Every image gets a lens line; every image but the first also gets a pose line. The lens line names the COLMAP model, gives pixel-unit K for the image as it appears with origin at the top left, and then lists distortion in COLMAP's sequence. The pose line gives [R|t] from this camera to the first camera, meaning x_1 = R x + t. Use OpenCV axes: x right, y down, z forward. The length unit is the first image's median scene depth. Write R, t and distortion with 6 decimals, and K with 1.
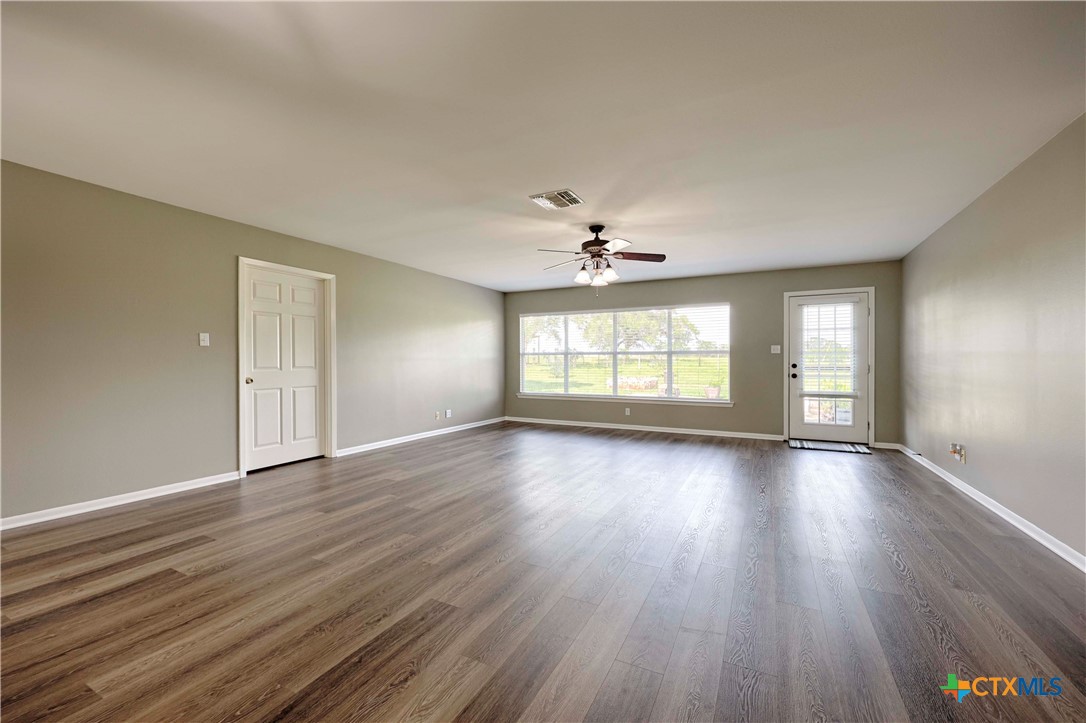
lens RADIAL K [[442.1, 0, 542.5], [0, 442.1, 363.4], [0, 0, 1]] dist [-0.000932, 0.000097]
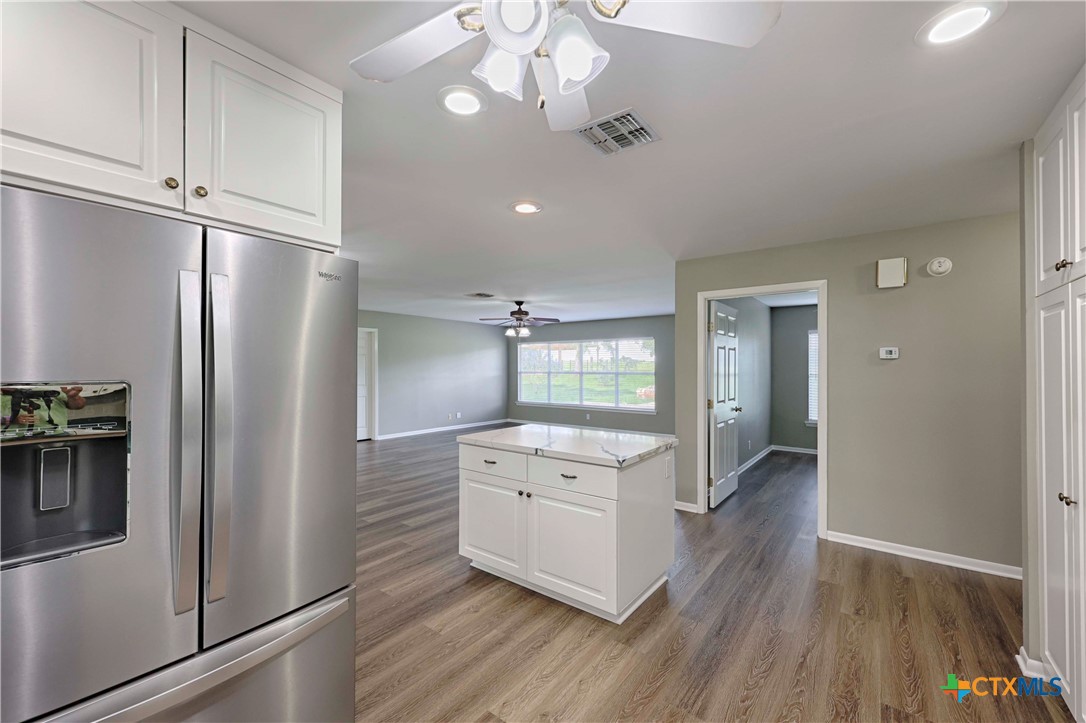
lens RADIAL K [[442.1, 0, 542.9], [0, 442.1, 362.8], [0, 0, 1]] dist [-0.000932, 0.000097]
pose [[0.984704, -0.000900, -0.174232, 0.316350], [-0.001658, 0.999893, -0.014534, -0.038208], [0.174227, 0.014601, 0.984597, -0.382295]]
